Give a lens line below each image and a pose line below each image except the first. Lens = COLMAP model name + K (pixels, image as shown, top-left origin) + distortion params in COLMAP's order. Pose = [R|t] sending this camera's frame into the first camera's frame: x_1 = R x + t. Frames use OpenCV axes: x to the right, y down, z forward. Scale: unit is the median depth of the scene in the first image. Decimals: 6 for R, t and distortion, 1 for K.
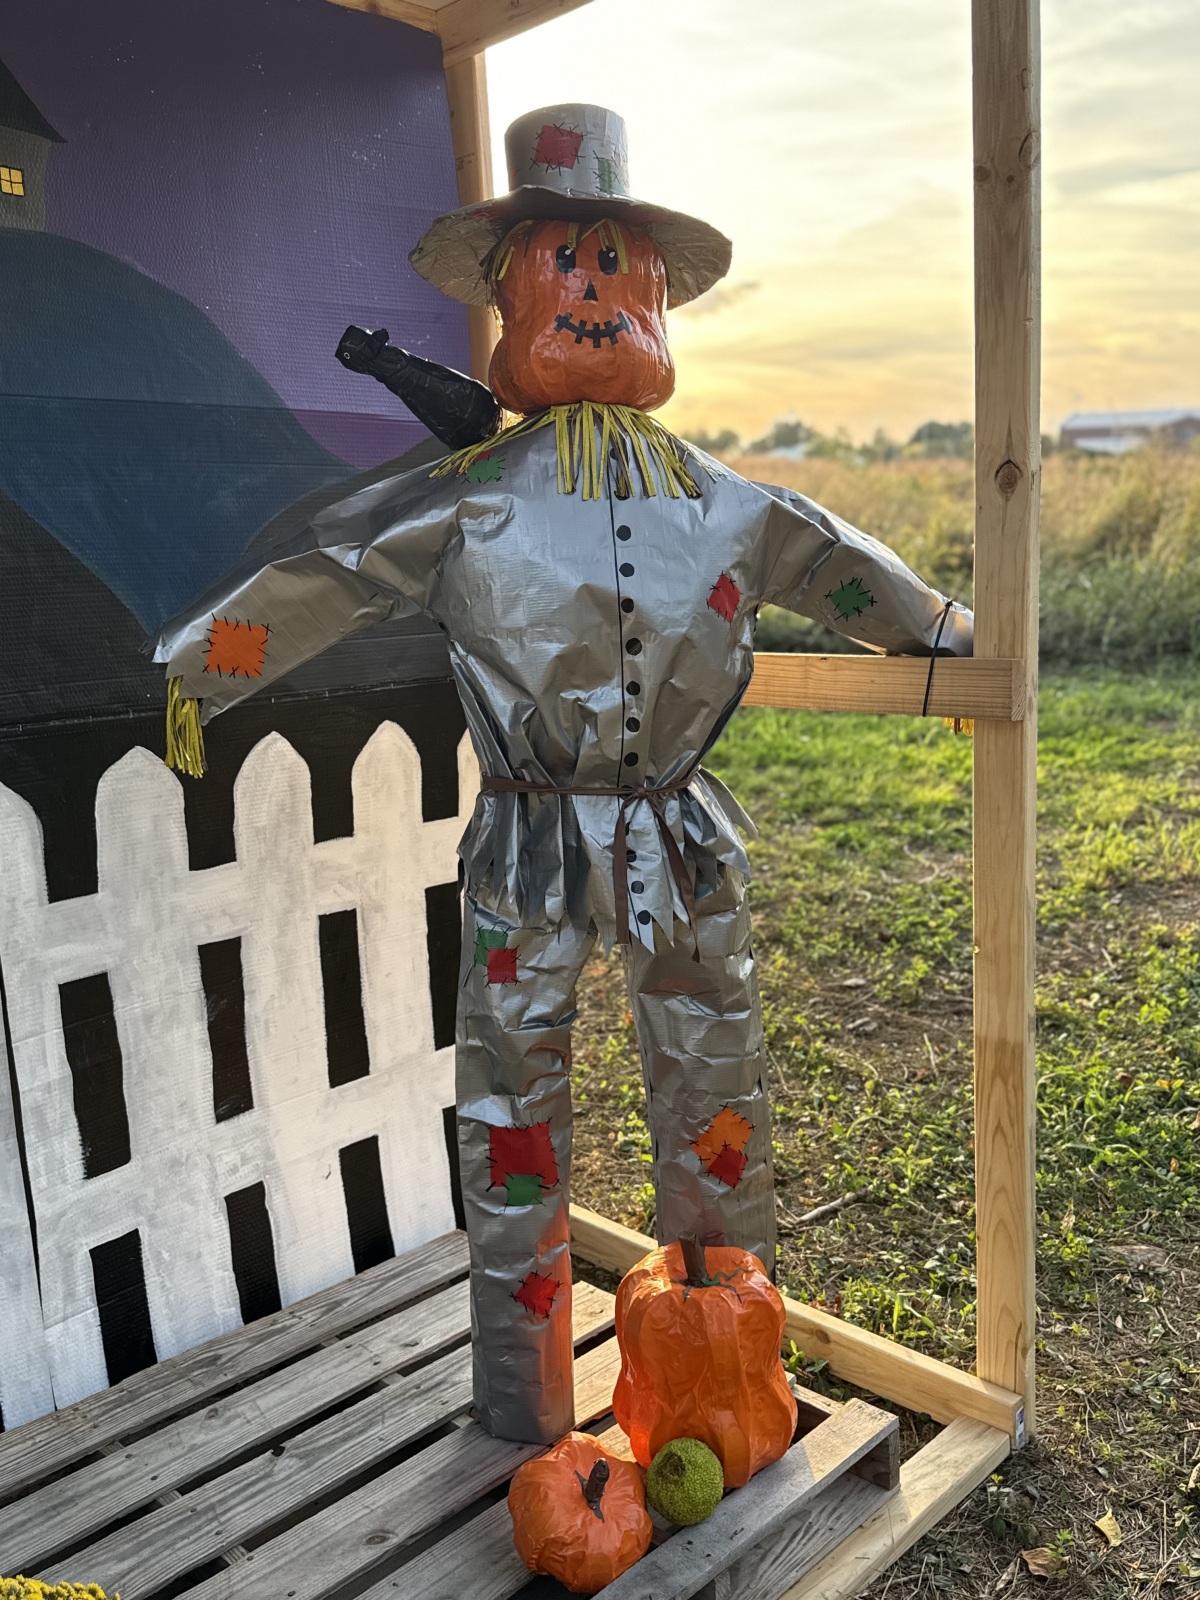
lens RADIAL K [[1369.7, 0, 600.0], [0, 1369.7, 800.0], [0, 0, 1]] dist [0.138094, -0.251674]
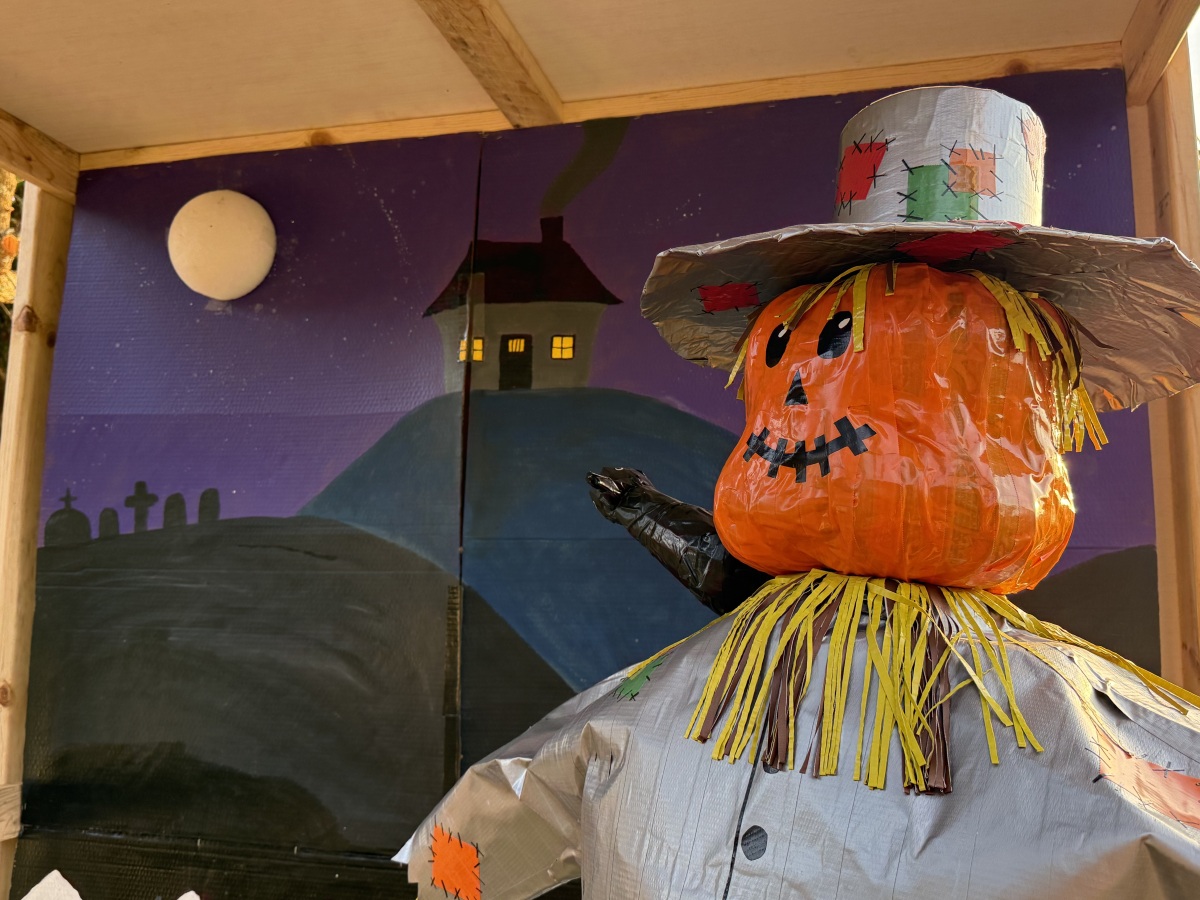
lens RADIAL K [[1027.3, 0, 600.0], [0, 1027.3, 450.0], [0, 0, 1]] dist [0.138094, -0.251674]
pose [[0.517077, -0.067840, -0.853246, 0.310103], [-0.178811, 0.966298, -0.185190, -0.245571], [0.837053, 0.248327, 0.487520, 0.720790]]
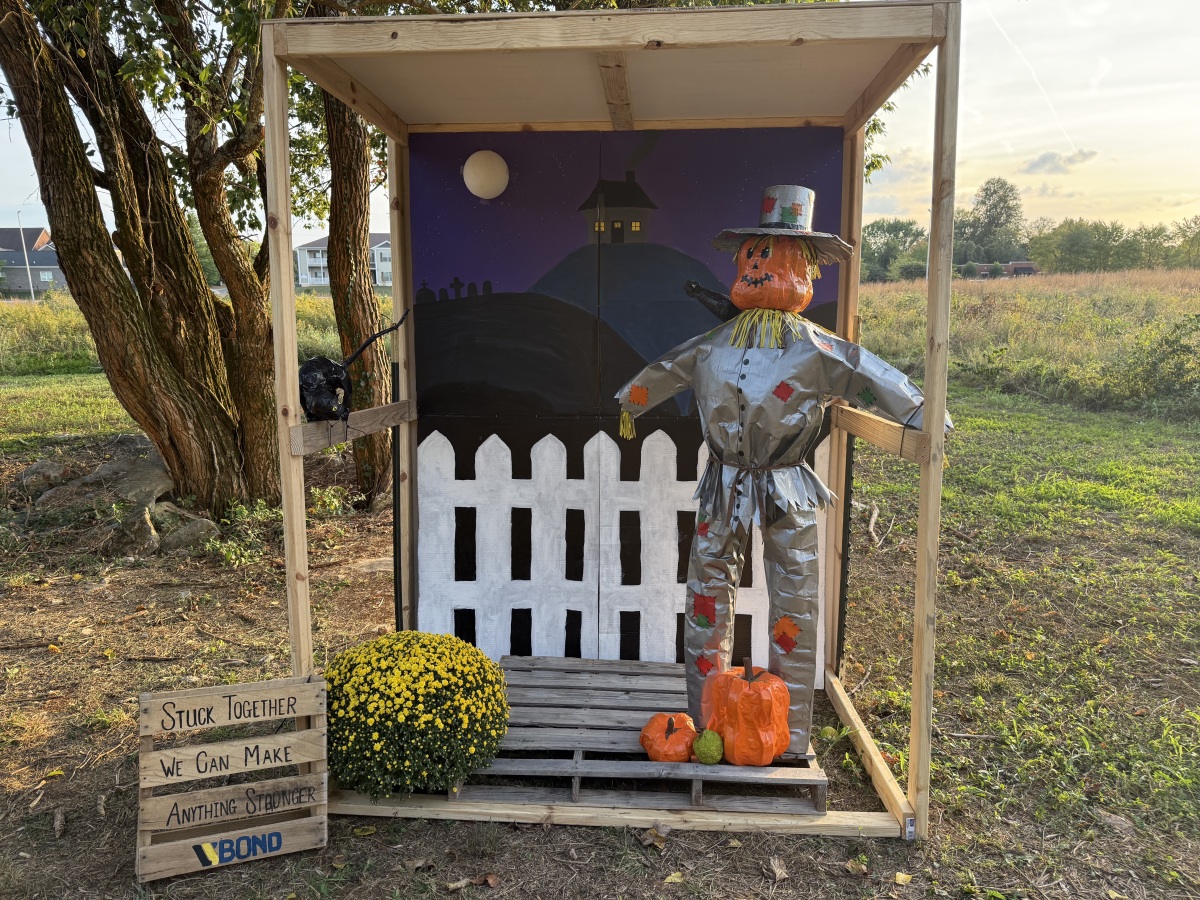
lens RADIAL K [[837.9, 0, 600.0], [0, 837.9, 450.0], [0, 0, 1]] dist [0.083727, 0.000069]
pose [[0.658406, 0.134044, -0.740631, 0.960597], [-0.156381, 0.986903, 0.039597, -0.055909], [0.736238, 0.089750, 0.670744, -0.185521]]
